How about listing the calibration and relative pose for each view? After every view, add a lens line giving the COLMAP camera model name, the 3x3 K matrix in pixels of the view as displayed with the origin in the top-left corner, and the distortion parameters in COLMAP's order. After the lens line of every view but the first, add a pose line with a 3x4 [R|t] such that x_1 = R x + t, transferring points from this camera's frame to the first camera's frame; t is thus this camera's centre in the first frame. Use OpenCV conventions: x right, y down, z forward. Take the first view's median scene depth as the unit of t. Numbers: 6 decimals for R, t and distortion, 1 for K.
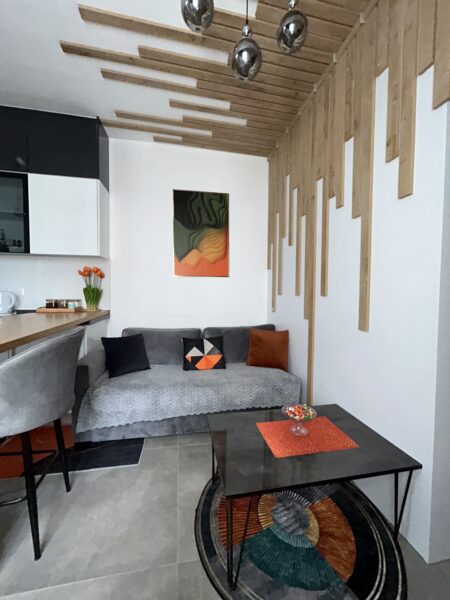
lens RADIAL K [[239.9, 0, 225.2], [0, 239.9, 299.4], [0, 0, 1]] dist [-0.010337, -0.000029]
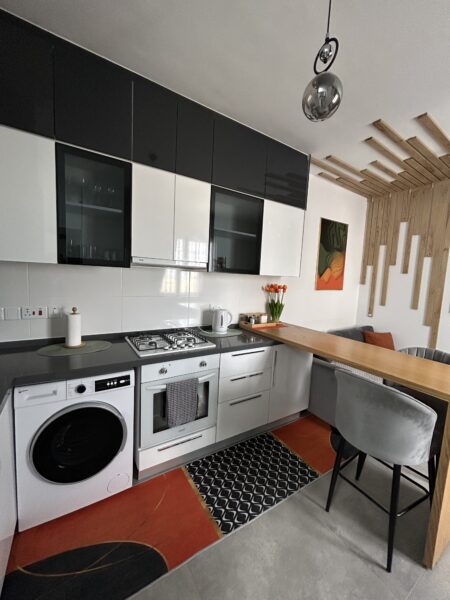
lens RADIAL K [[239.9, 0, 226.4], [0, 239.9, 298.6], [0, 0, 1]] dist [-0.010337, -0.000029]
pose [[0.931905, -0.006656, 0.362642, -1.084644], [-0.015689, 0.998156, 0.058637, -0.120066], [-0.362364, -0.060334, 0.930082, 0.041140]]
